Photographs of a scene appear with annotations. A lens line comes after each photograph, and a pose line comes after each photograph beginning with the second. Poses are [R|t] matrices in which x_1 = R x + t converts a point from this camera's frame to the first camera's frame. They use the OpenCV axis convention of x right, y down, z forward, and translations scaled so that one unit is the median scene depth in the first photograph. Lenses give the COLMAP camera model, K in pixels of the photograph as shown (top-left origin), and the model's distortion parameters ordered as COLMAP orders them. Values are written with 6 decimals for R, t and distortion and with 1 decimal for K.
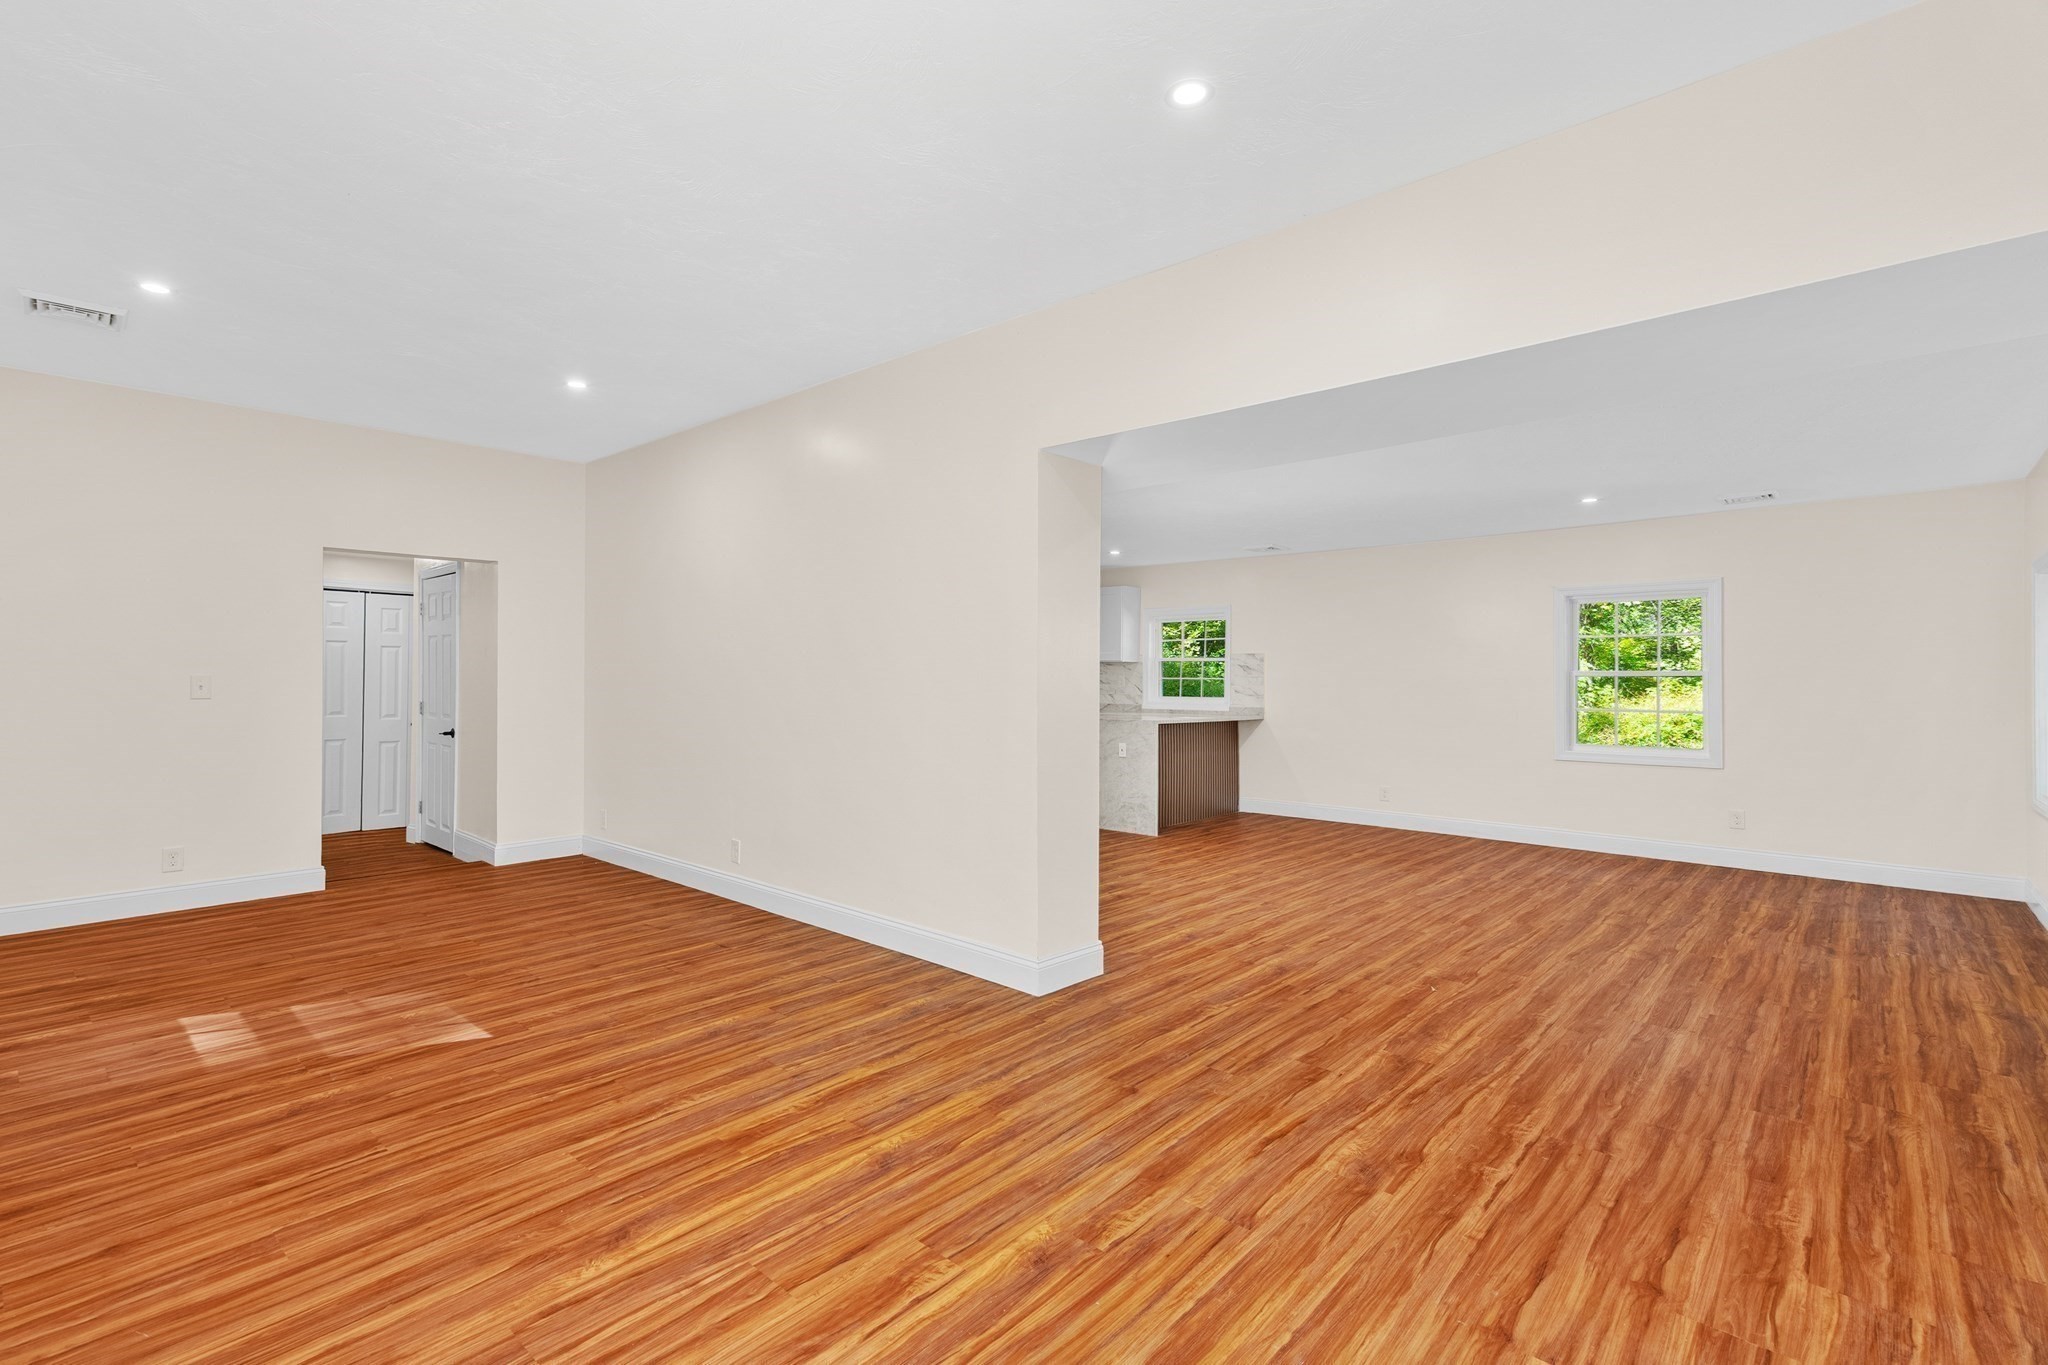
lens RADIAL K [[929.1, 0, 1040.1], [0, 929.1, 673.1], [0, 0, 1]] dist [0.020521, 0.001192]
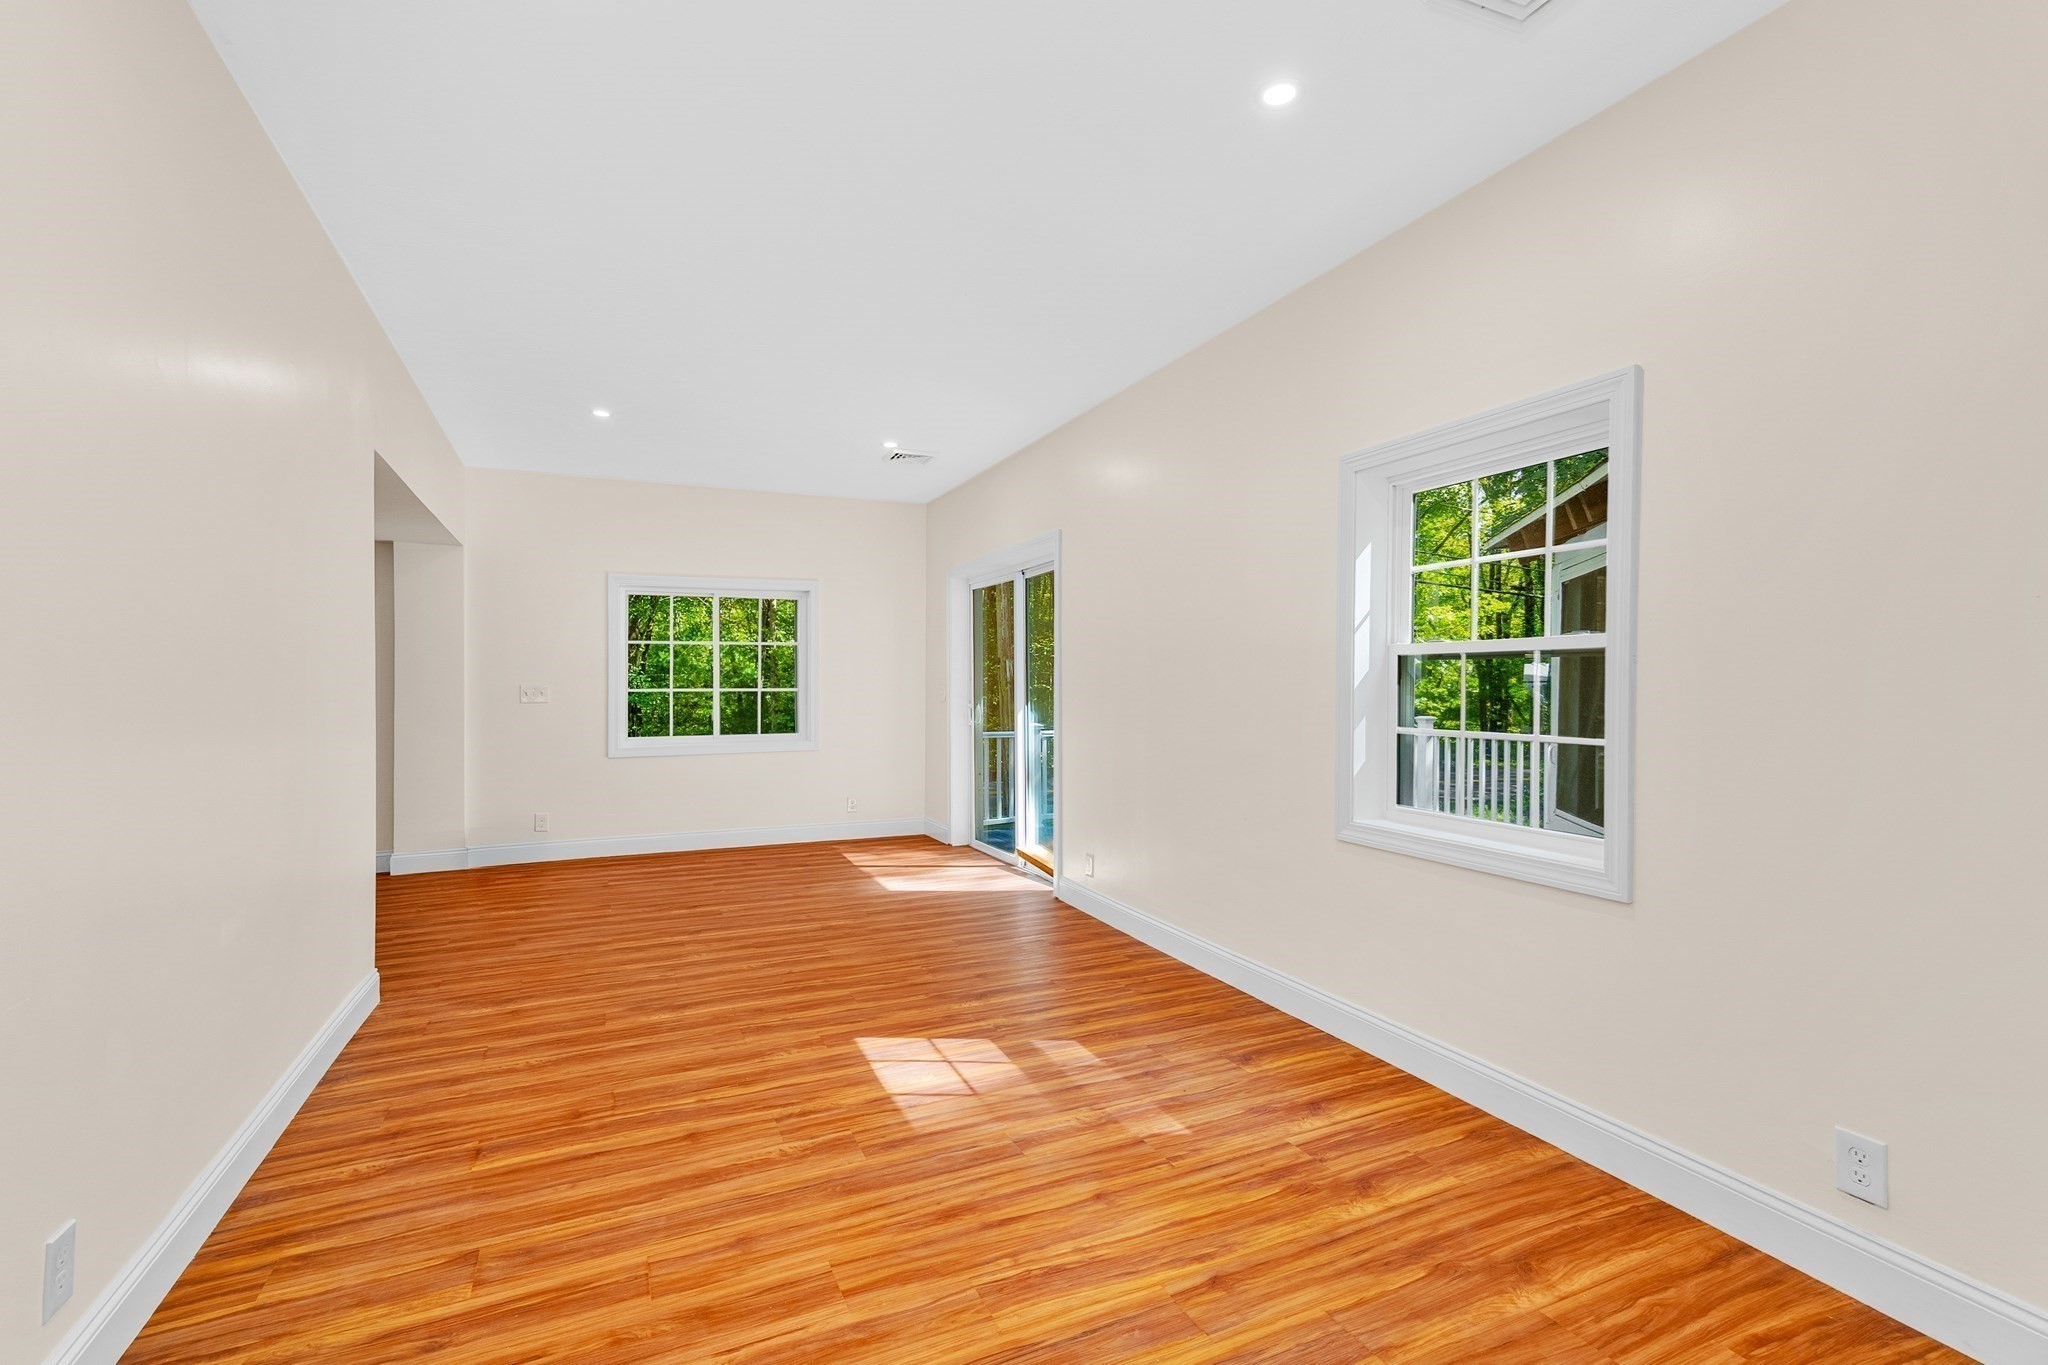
lens RADIAL K [[929.1, 0, 1030.9], [0, 929.1, 684.3], [0, 0, 1]] dist [0.020521, 0.001192]
pose [[-0.914936, -0.006225, 0.403552, -1.190081], [-0.006187, 0.999980, 0.001397, 0.008600], [-0.403552, -0.001218, -0.914956, 1.886065]]
